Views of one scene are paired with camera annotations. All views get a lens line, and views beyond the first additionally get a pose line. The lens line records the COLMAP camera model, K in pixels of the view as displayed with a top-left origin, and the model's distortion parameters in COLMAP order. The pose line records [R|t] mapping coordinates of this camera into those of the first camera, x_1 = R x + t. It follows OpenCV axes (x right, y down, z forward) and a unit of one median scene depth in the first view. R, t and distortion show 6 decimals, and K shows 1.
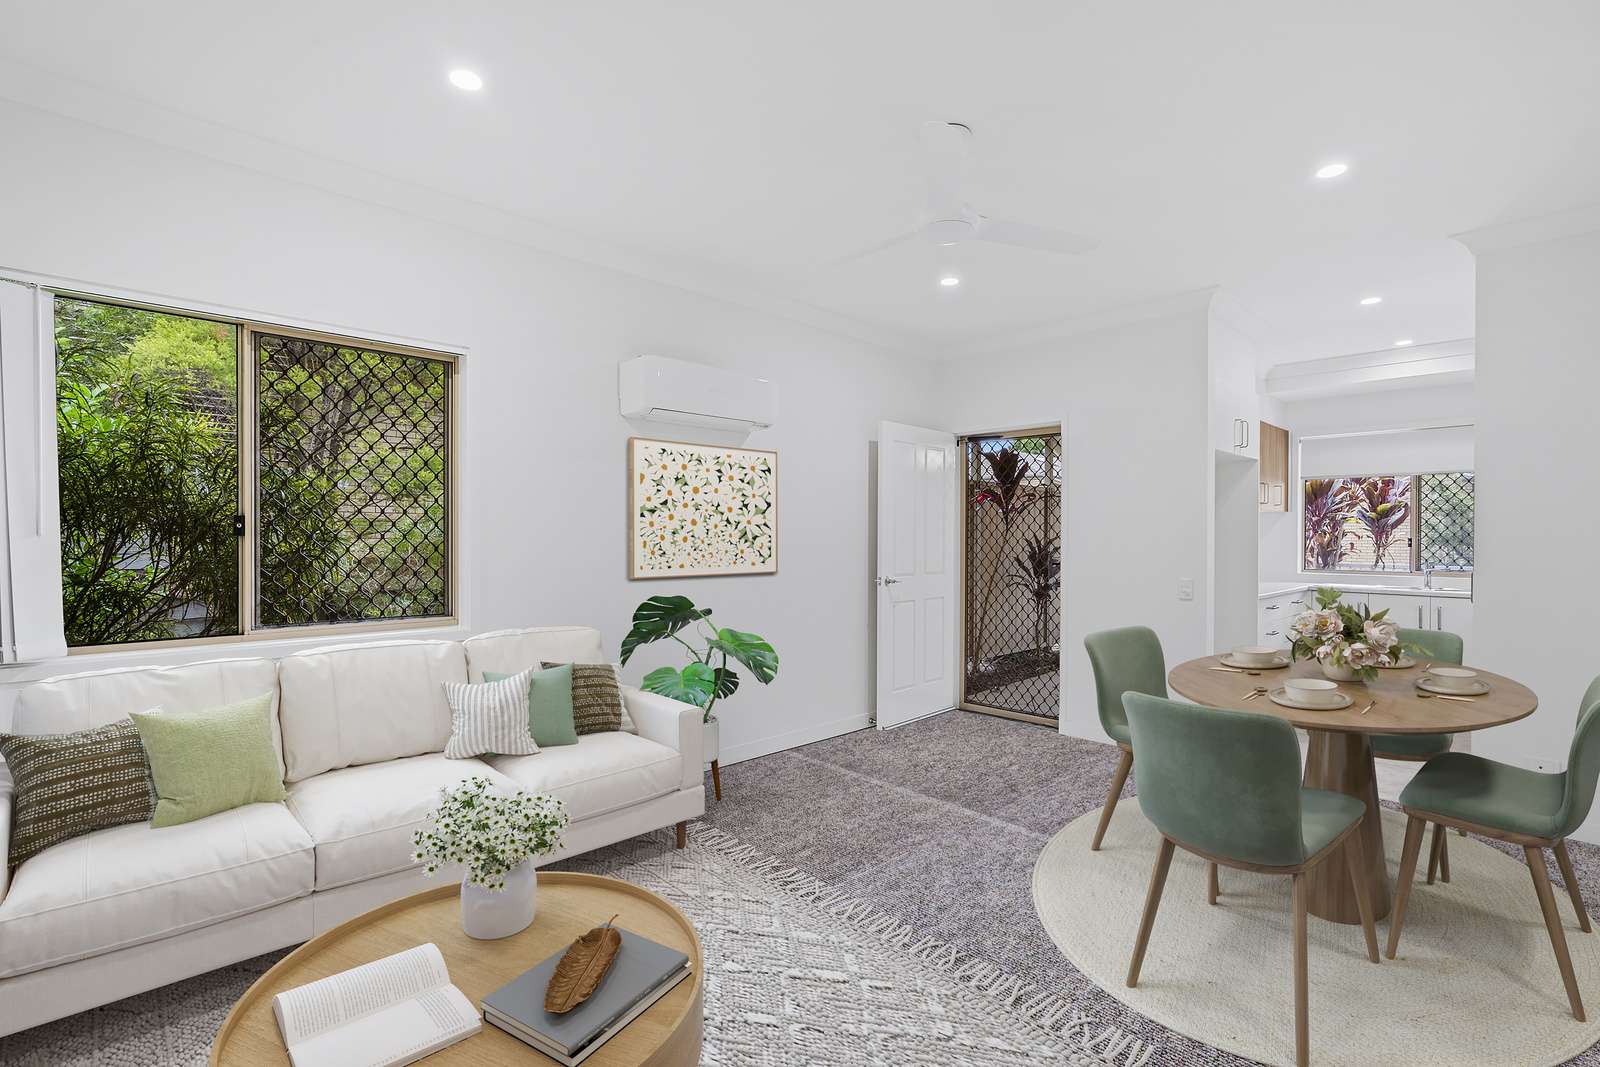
lens RADIAL K [[740.7, 0, 799.2], [0, 740.7, 537.5], [0, 0, 1]] dist [0.001040, 0.000094]
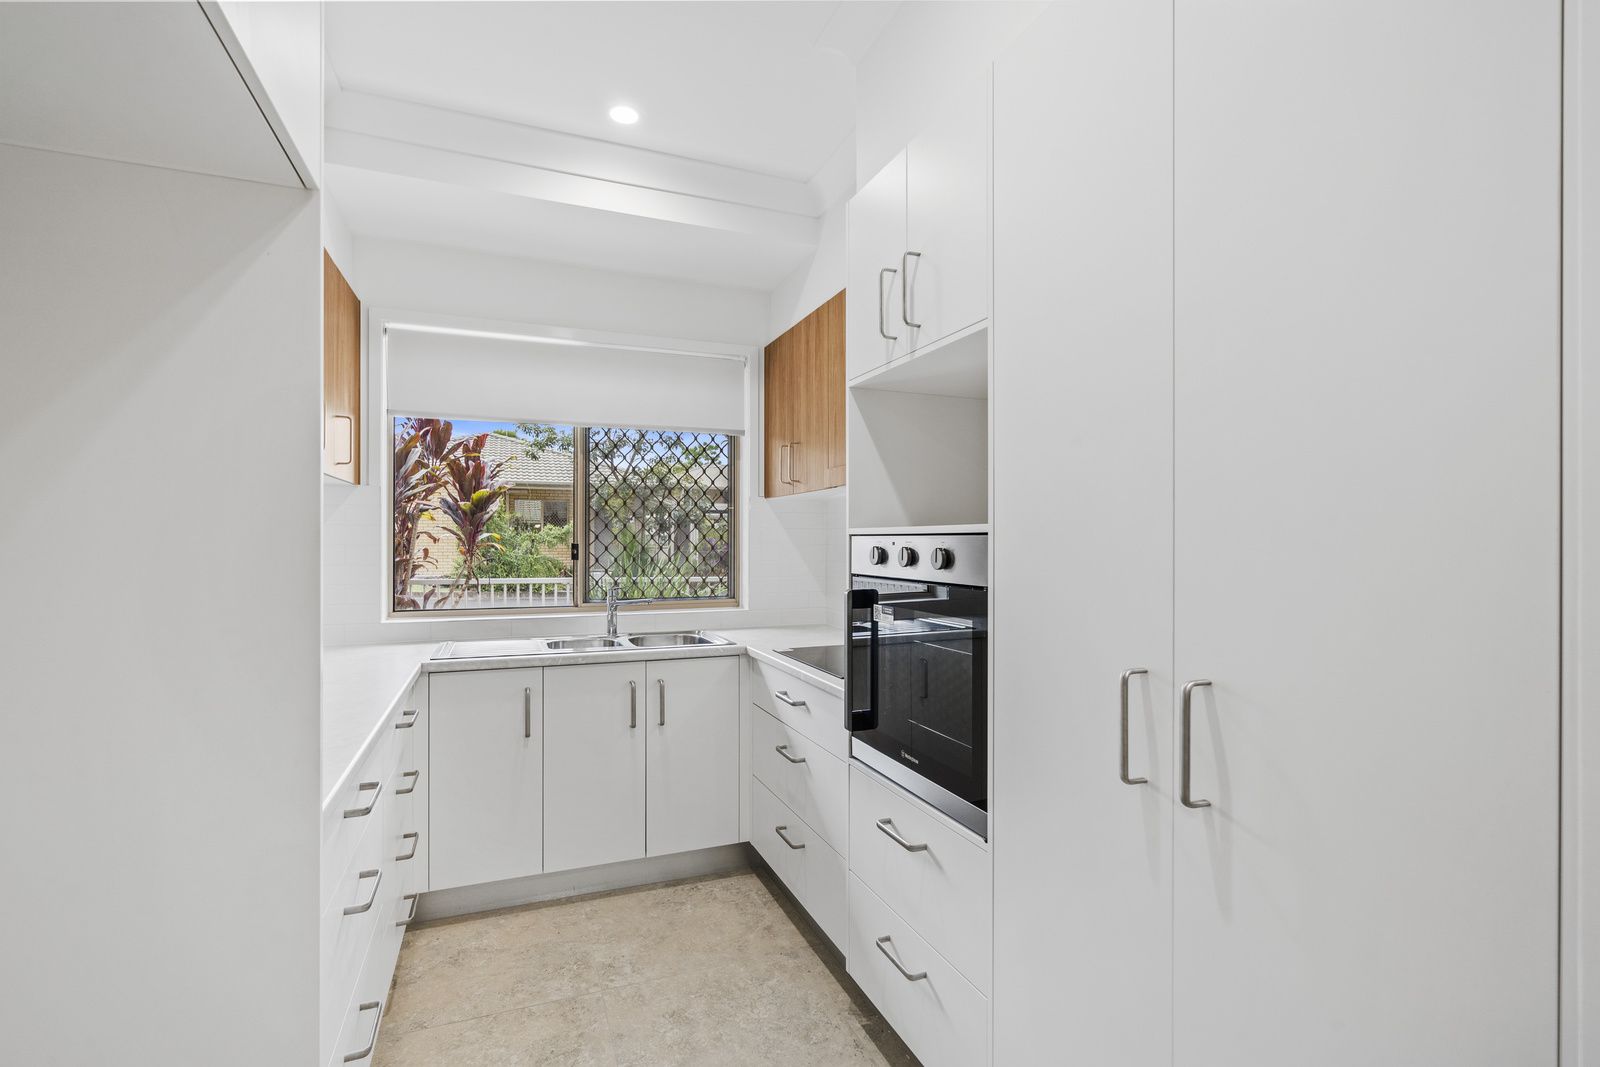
lens RADIAL K [[740.7, 0, 800.0], [0, 740.7, 536.5], [0, 0, 1]] dist [0.001040, 0.000094]
pose [[0.383624, -0.005559, 0.923472, 1.122824], [0.007596, 0.999967, 0.002865, -0.012453], [-0.923458, 0.005915, 0.383654, 1.874506]]
